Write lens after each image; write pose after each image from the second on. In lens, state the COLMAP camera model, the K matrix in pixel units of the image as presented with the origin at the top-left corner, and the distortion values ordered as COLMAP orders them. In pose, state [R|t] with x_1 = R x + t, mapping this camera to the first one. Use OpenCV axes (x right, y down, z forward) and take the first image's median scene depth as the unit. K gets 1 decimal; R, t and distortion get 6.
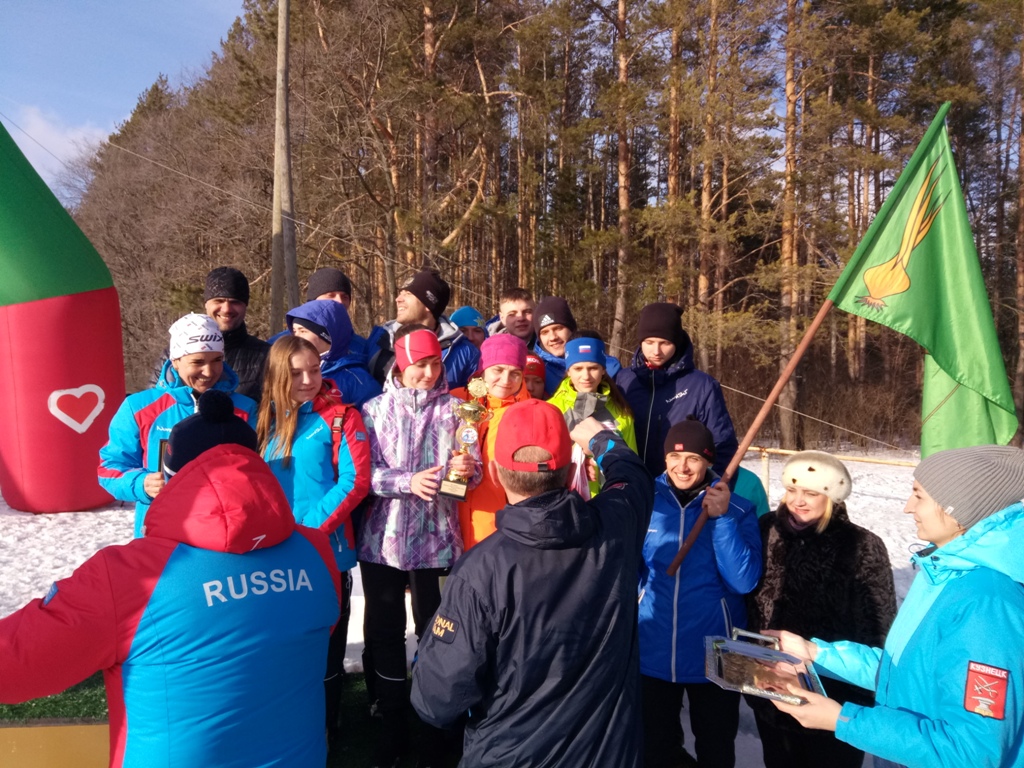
lens RADIAL K [[737.1, 0, 443.5], [0, 737.1, 401.9], [0, 0, 1]] dist [0.005625, -0.000666]
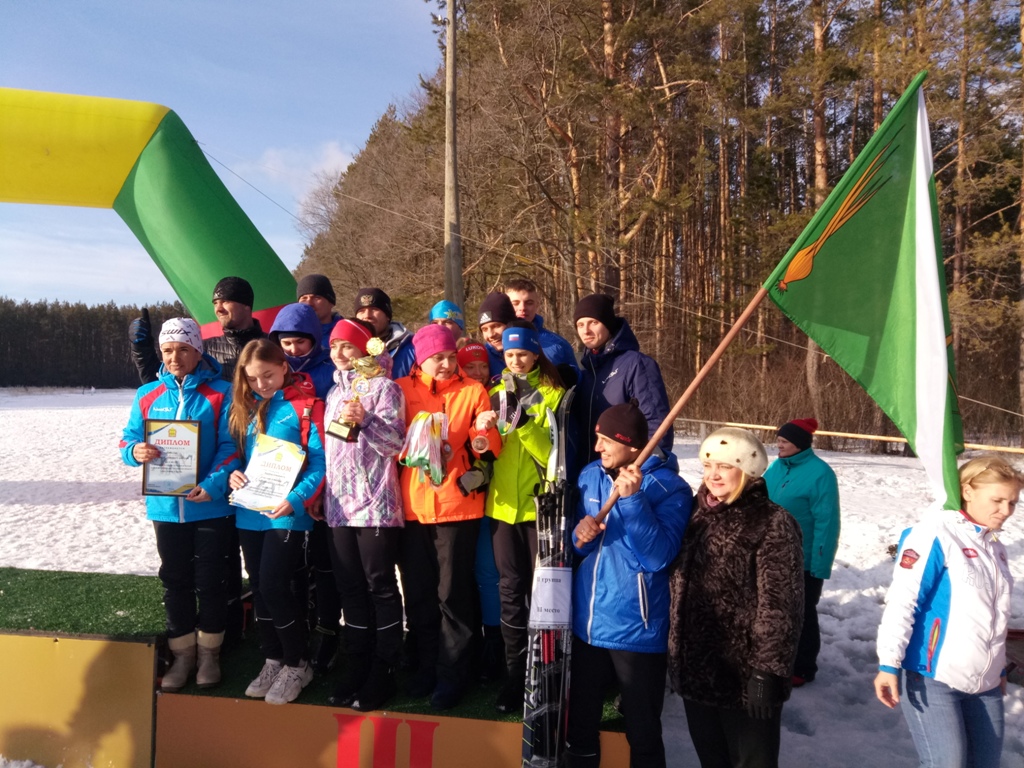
lens RADIAL K [[740.4, 0, 485.9], [0, 740.4, 394.2], [0, 0, 1]] dist [0.005706, -0.005784]
pose [[0.960365, -0.018745, -0.278114, 0.107585], [0.014613, 0.999750, -0.016921, 0.008250], [0.278361, 0.012186, 0.960399, -0.014319]]
